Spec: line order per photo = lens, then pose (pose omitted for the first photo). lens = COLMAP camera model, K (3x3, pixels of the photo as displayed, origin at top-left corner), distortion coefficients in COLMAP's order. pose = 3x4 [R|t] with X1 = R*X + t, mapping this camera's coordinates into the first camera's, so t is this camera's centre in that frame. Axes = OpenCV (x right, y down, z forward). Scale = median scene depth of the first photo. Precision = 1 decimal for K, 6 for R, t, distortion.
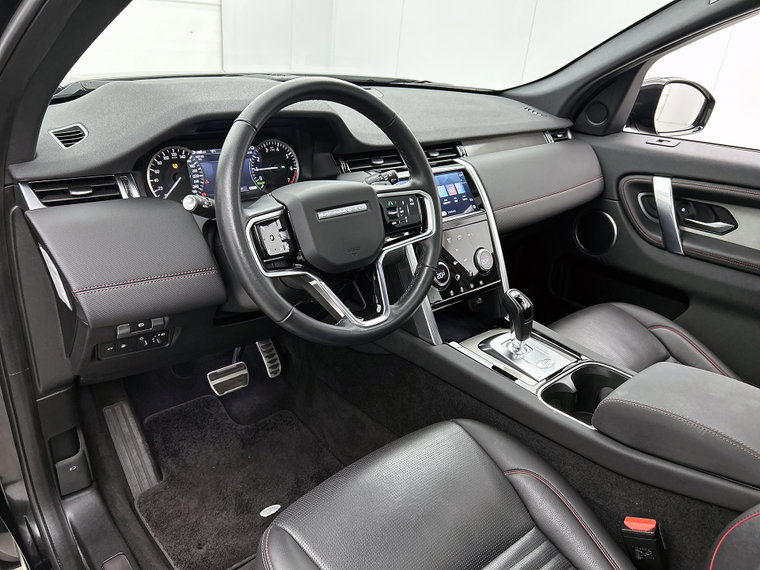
lens RADIAL K [[583.1, 0, 384.1], [0, 583.1, 297.6], [0, 0, 1]] dist [0.027062, -0.006851]
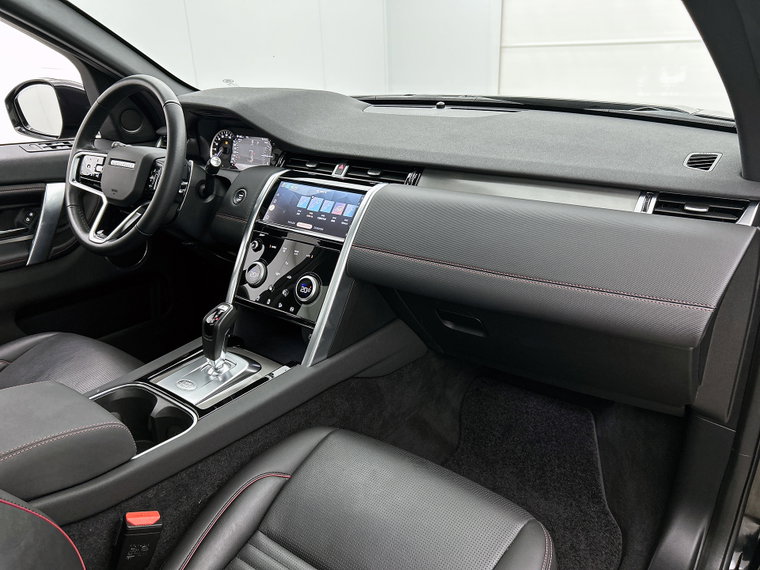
lens RADIAL K [[583.1, 0, 382.4], [0, 583.1, 285.7], [0, 0, 1]] dist [0.027062, -0.006851]
pose [[0.181437, 0.286858, -0.940635, 1.128321], [-0.396135, 0.896793, 0.197078, -0.317537], [0.900087, 0.336862, 0.276345, 0.968245]]
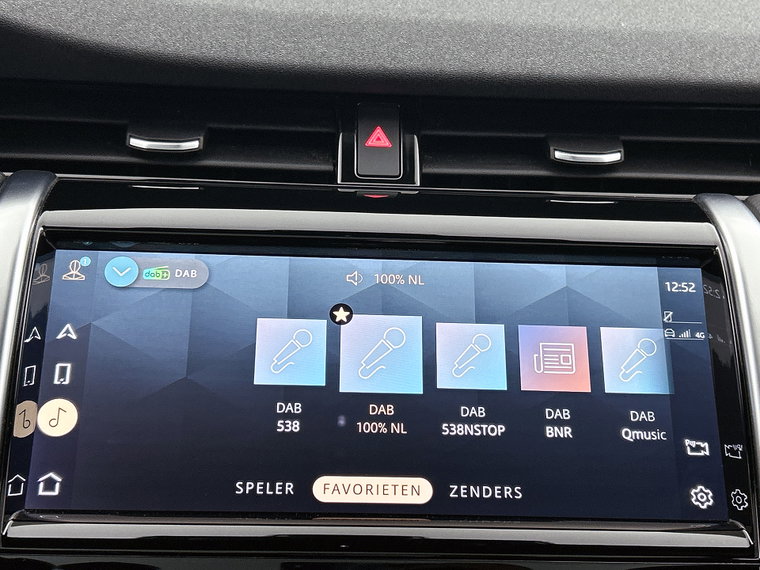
lens RADIAL K [[1192.7, 0, 379.9], [0, 1192.7, 286.3], [0, 0, 1]] dist [0.020340, 0.000000]
pose [[0.763296, 0.151446, -0.628047, 0.321947], [-0.262865, 0.960831, -0.087779, -0.183423], [0.590154, 0.232093, 0.773209, 0.803687]]
